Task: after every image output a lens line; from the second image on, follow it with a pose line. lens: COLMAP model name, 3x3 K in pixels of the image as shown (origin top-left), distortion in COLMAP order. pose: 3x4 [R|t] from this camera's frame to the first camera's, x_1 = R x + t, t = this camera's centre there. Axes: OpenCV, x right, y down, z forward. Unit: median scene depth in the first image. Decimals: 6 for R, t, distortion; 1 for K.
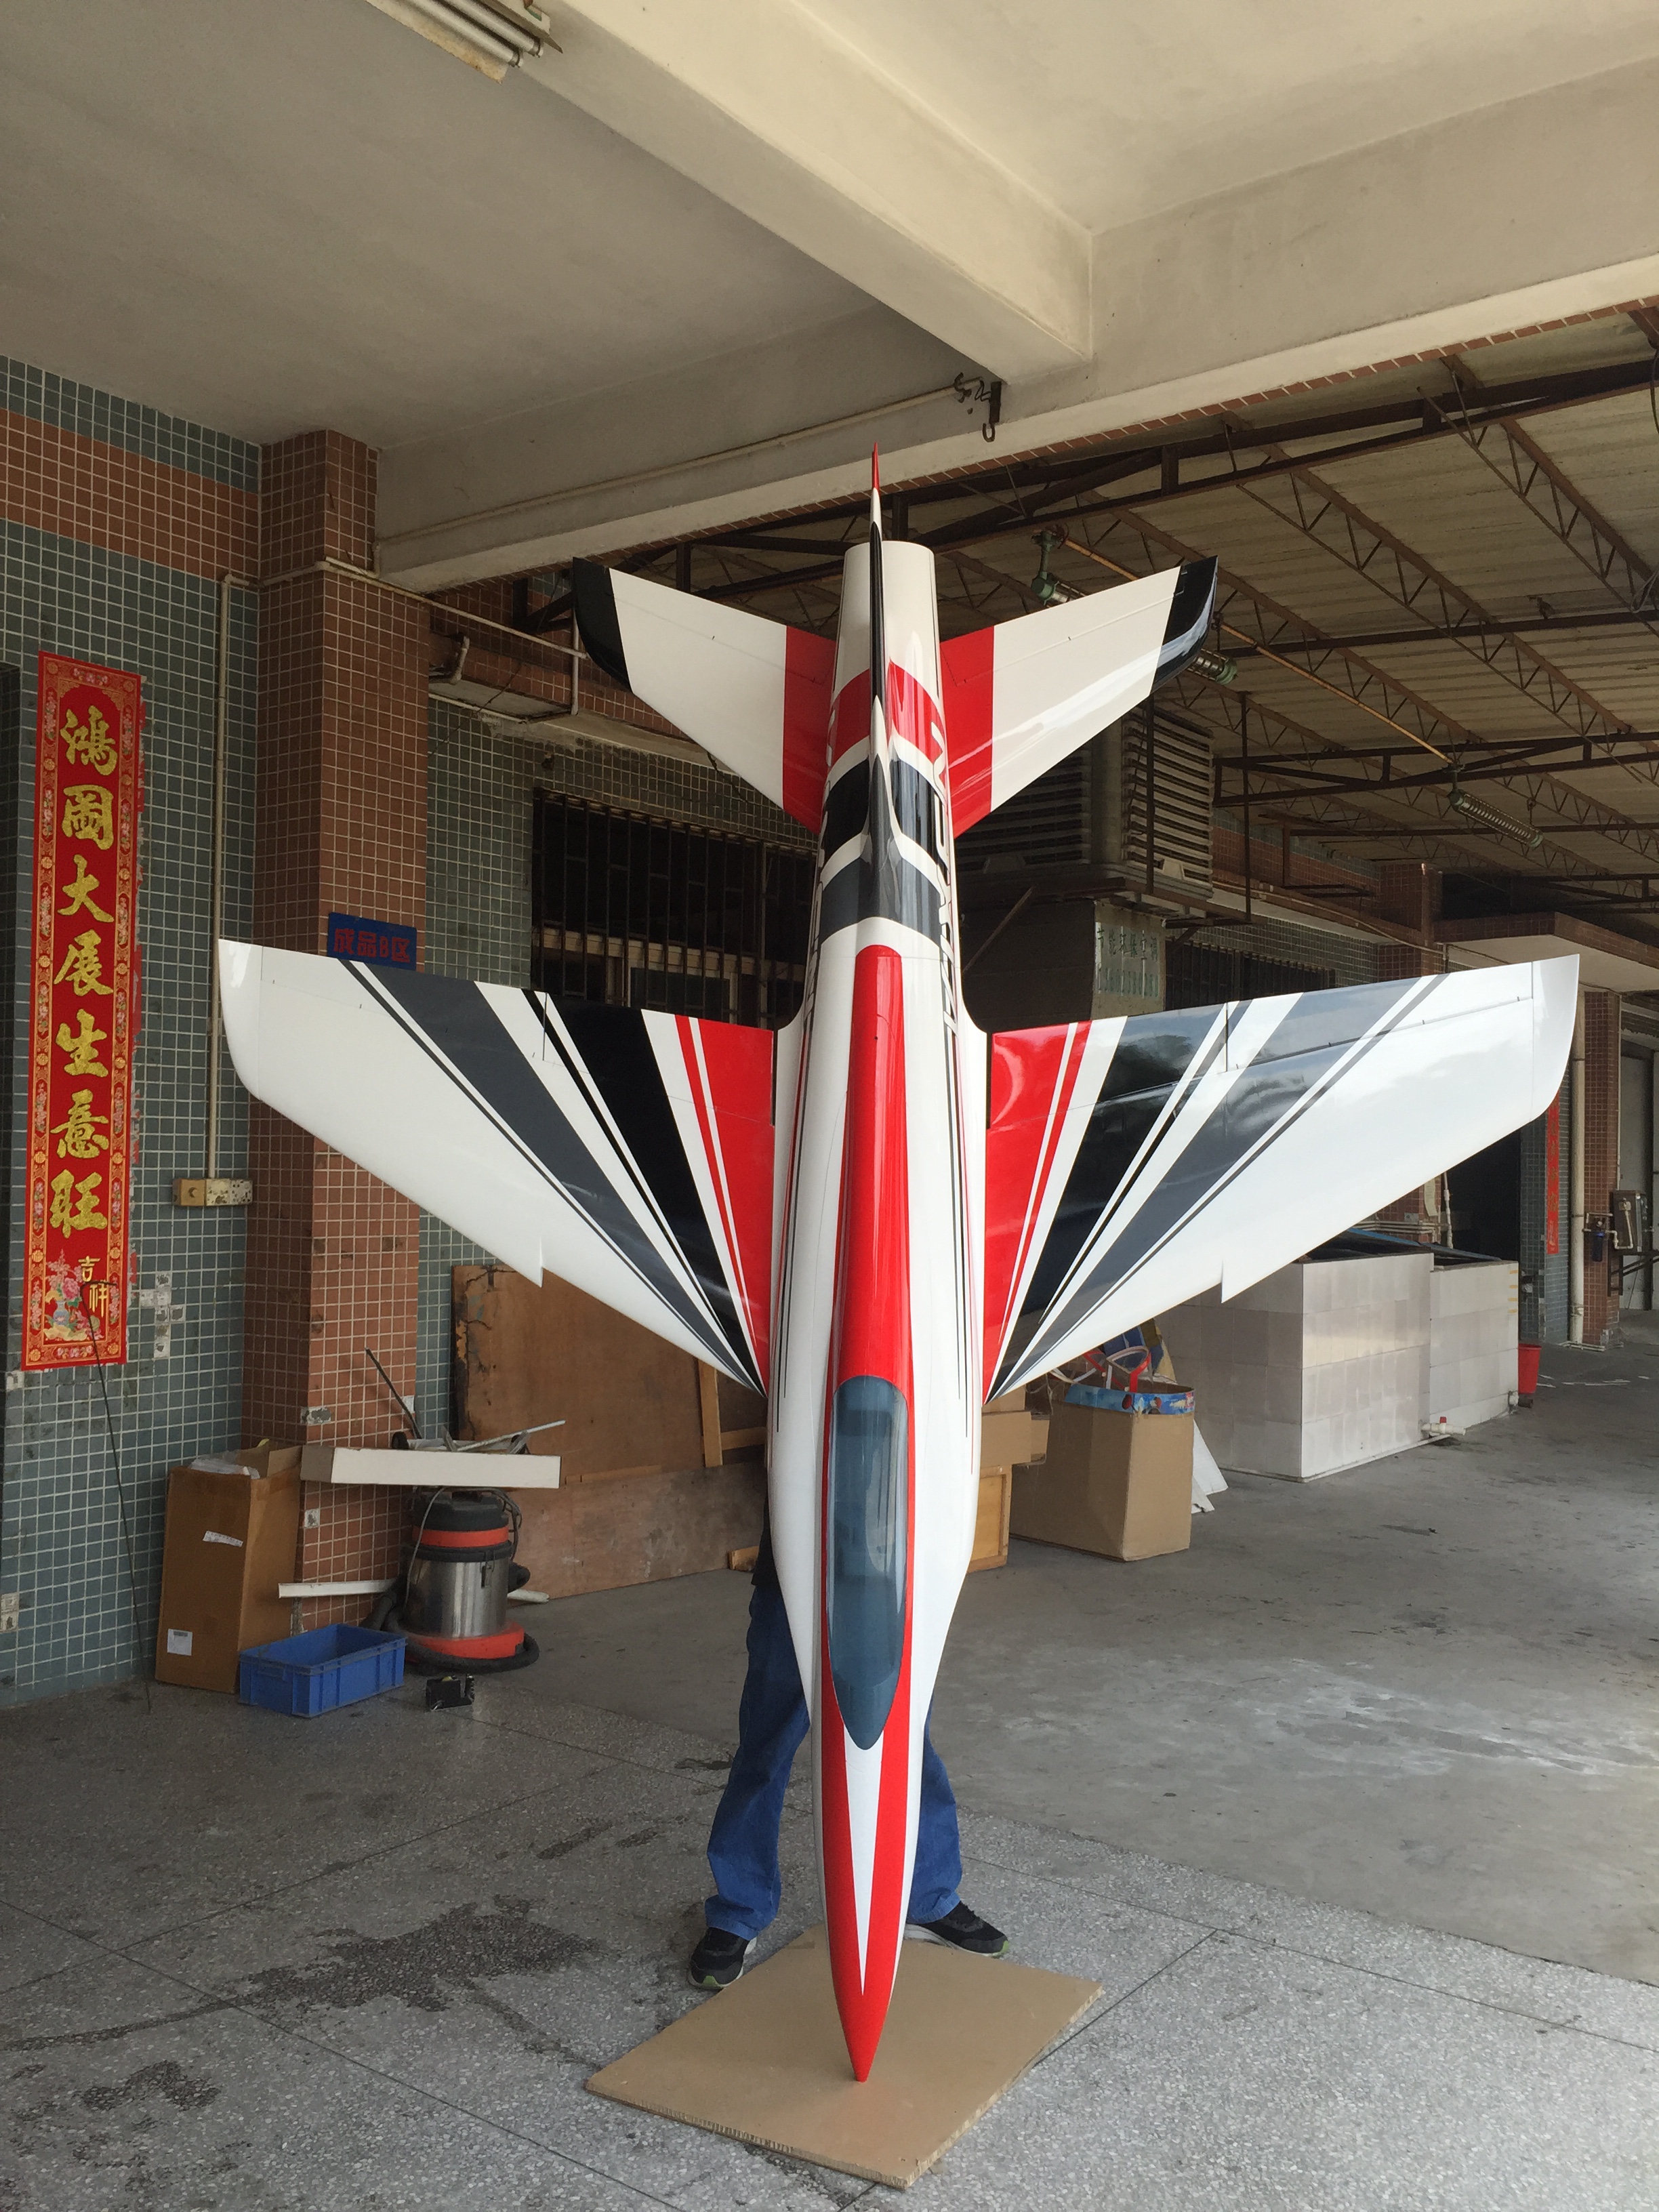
lens RADIAL K [[1888.5, 0, 836.0], [0, 1888.5, 1117.8], [0, 0, 1]] dist [0.093879, -0.128120]
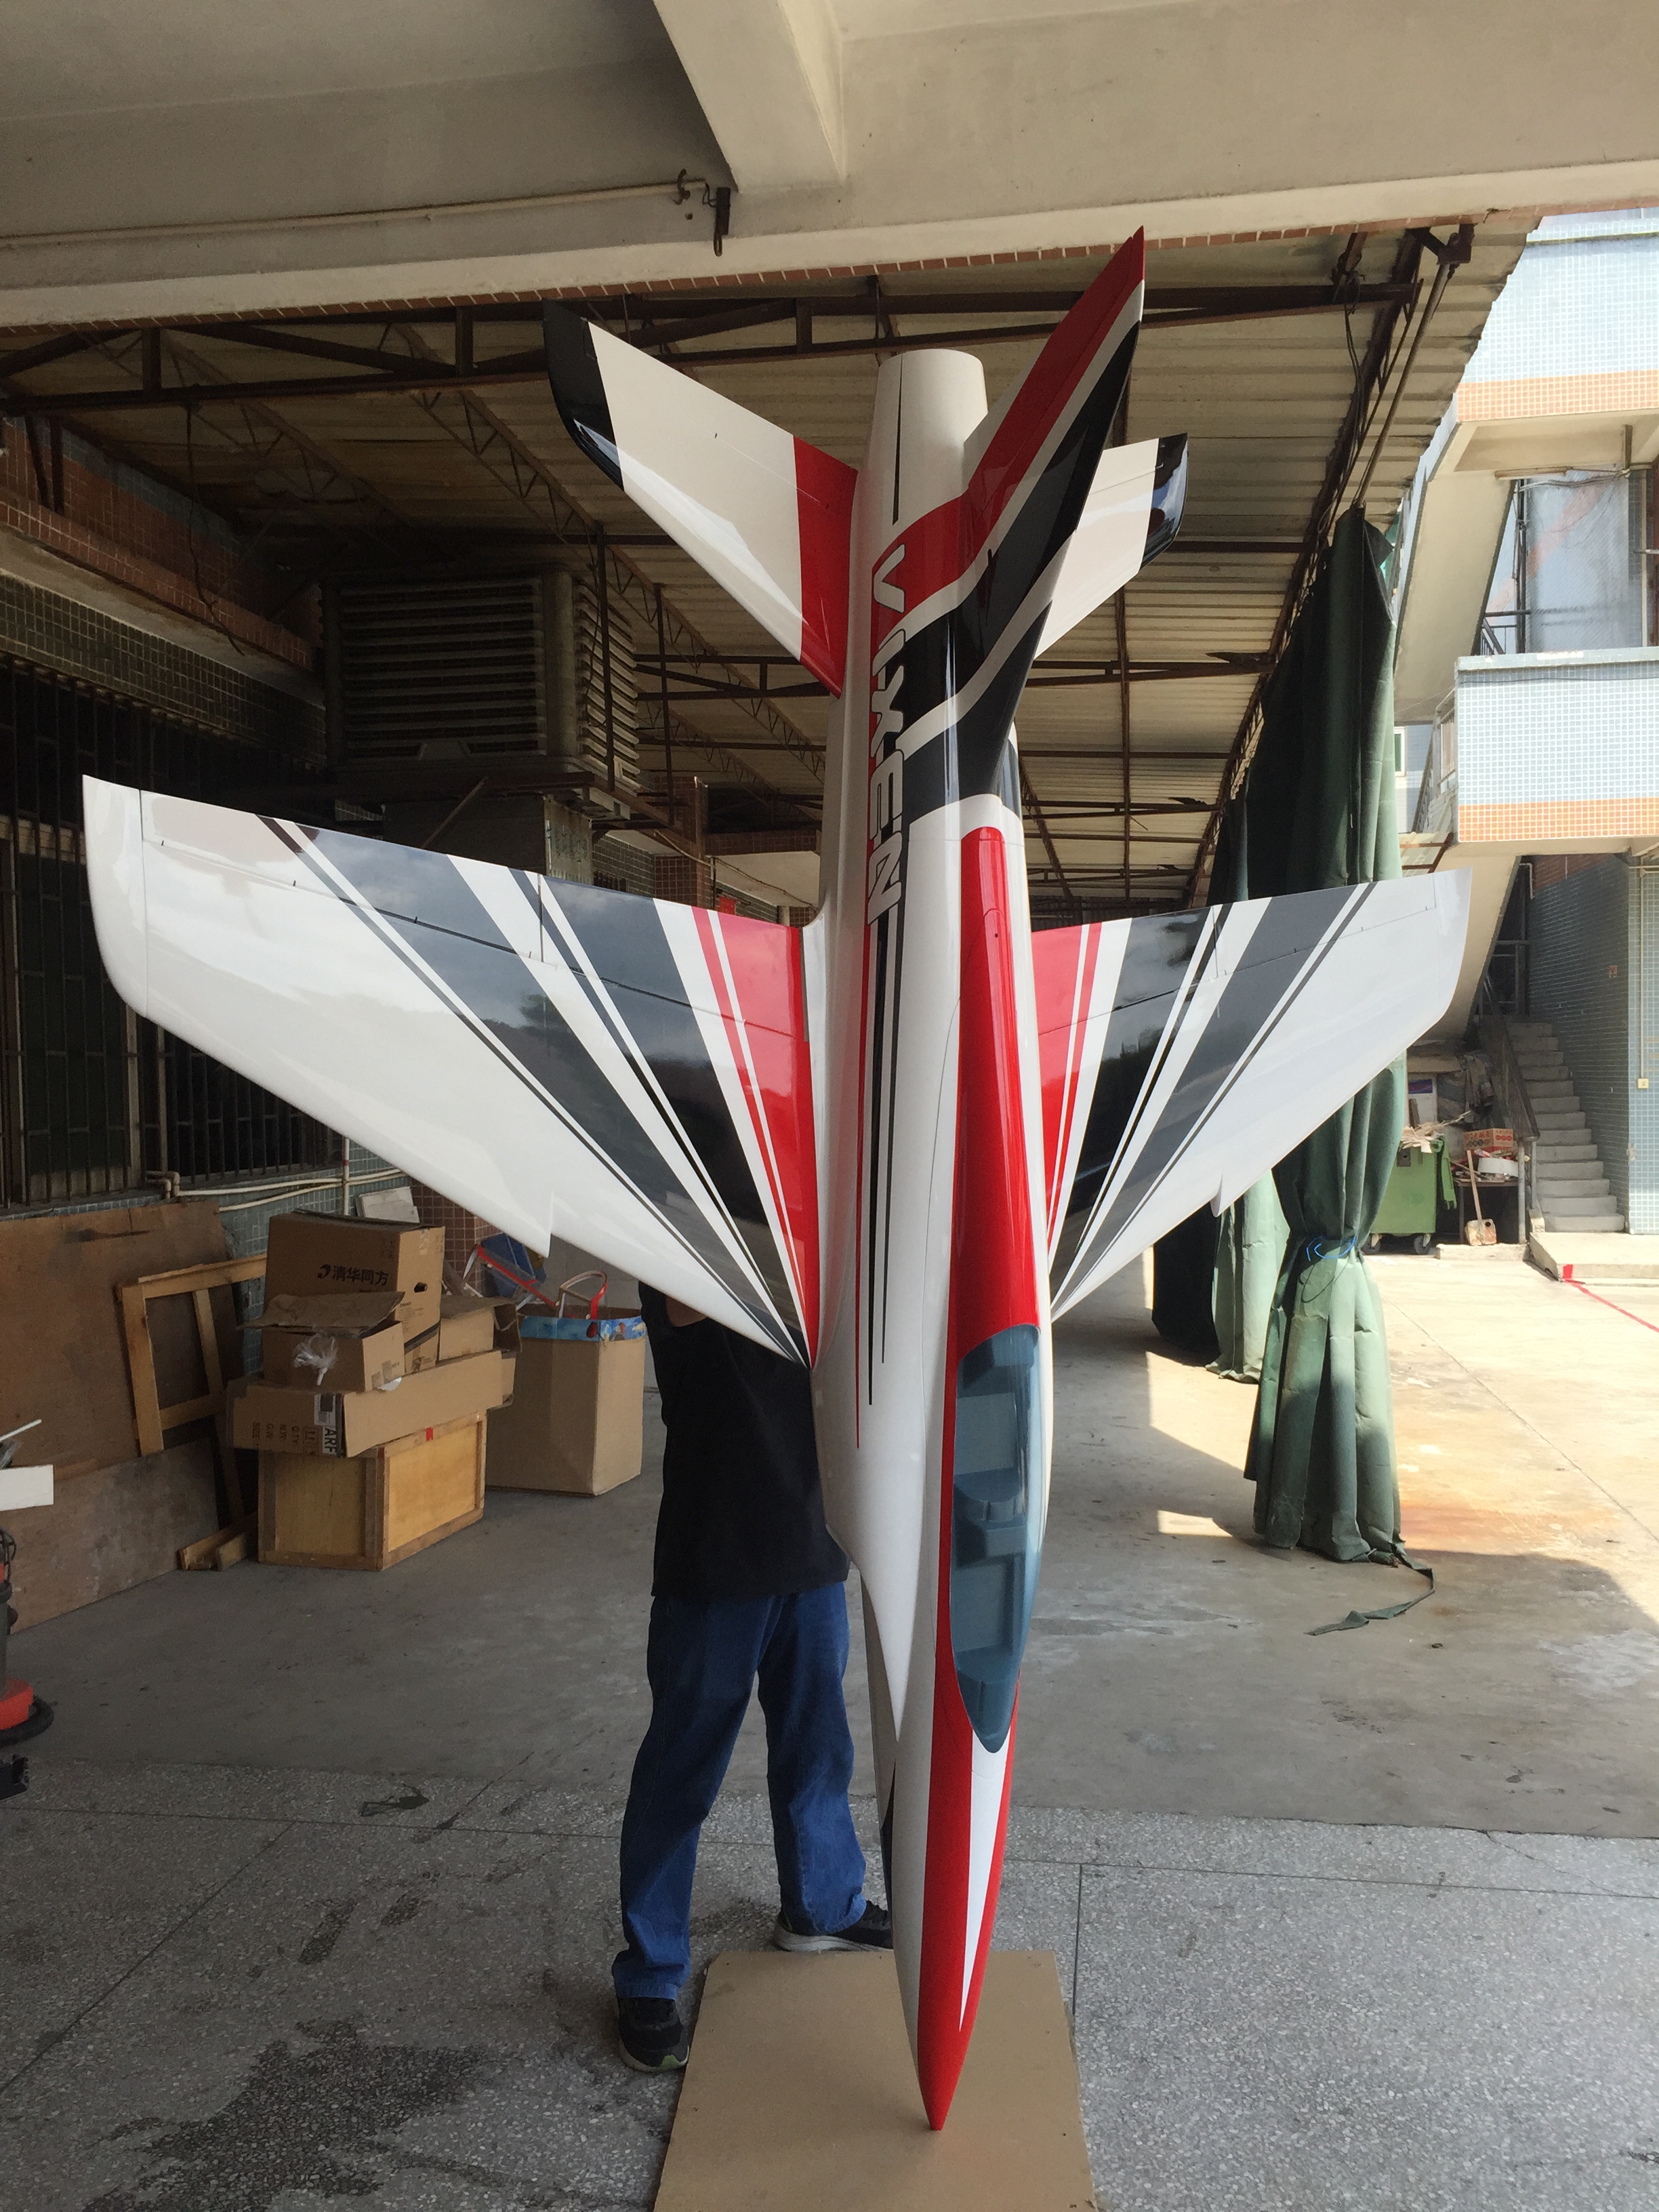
lens RADIAL K [[1888.5, 0, 832.0], [0, 1888.5, 1109.3], [0, 0, 1]] dist [0.093879, -0.128120]
pose [[0.886798, -0.036317, 0.460729, -0.223773], [0.017492, 0.998831, 0.045066, -0.001254], [-0.461827, -0.031905, 0.886396, 0.140925]]
